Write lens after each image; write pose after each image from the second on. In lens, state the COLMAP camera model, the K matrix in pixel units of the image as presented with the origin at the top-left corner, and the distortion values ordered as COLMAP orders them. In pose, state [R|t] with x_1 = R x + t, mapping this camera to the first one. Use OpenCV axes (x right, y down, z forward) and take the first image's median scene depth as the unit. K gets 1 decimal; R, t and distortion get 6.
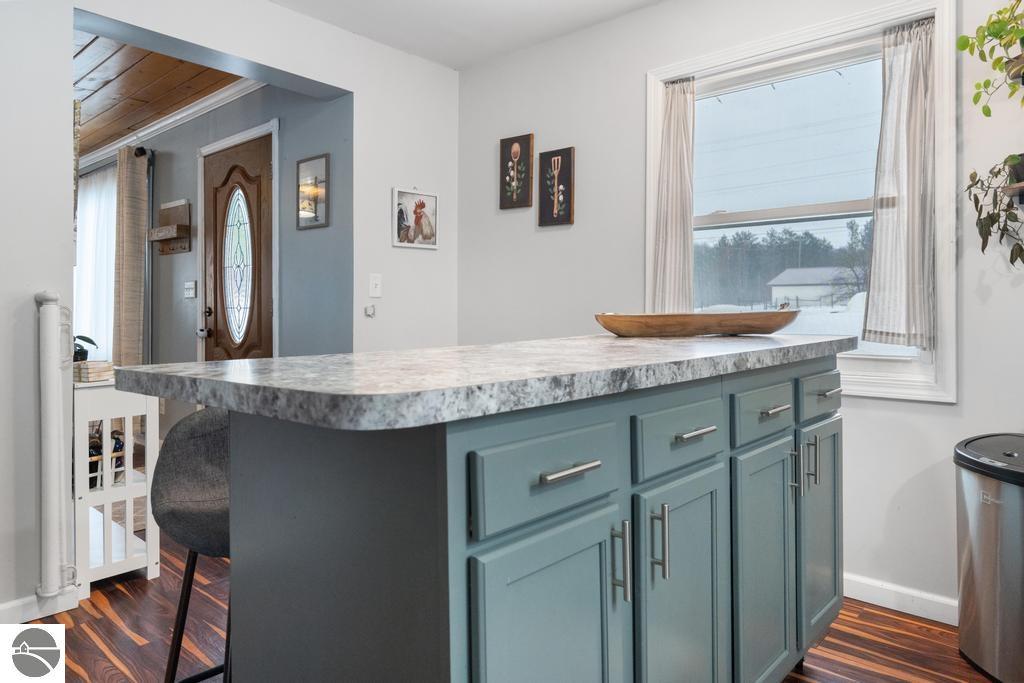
lens RADIAL K [[664.1, 0, 517.6], [0, 664.1, 315.4], [0, 0, 1]] dist [0.000602, 0.001014]
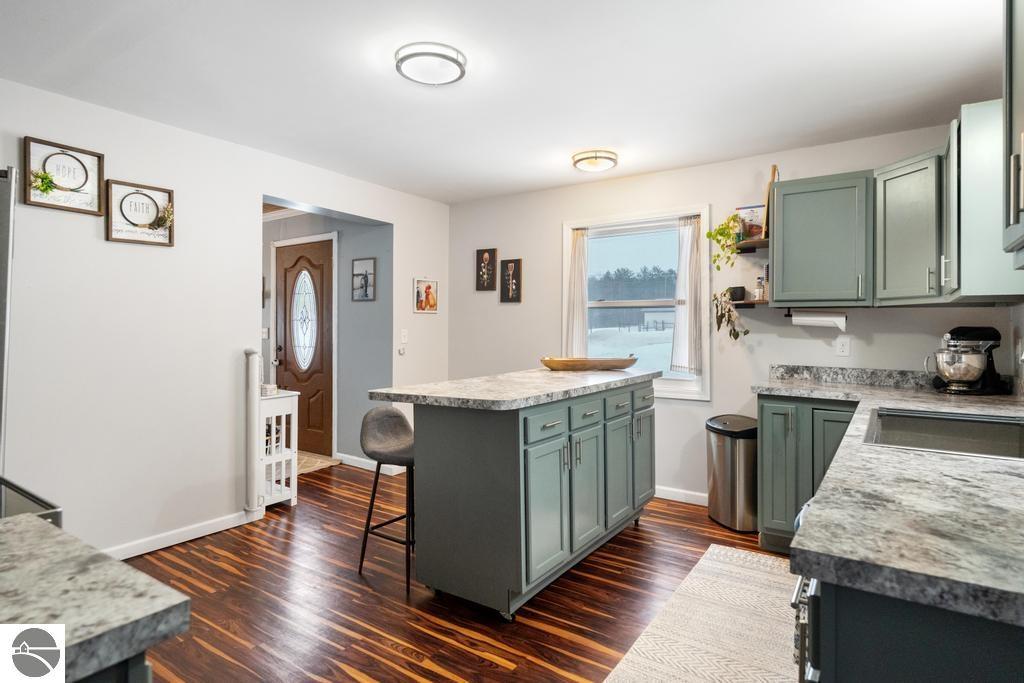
lens RADIAL K [[547.5, 0, 508.2], [0, 547.5, 328.0], [0, 0, 1]] dist [-0.000117, 0.000184]
pose [[0.992709, 0.002044, 0.120517, -0.165525], [-0.000728, 0.999940, -0.010961, -0.071171], [-0.120532, 0.010793, 0.992651, -0.579768]]
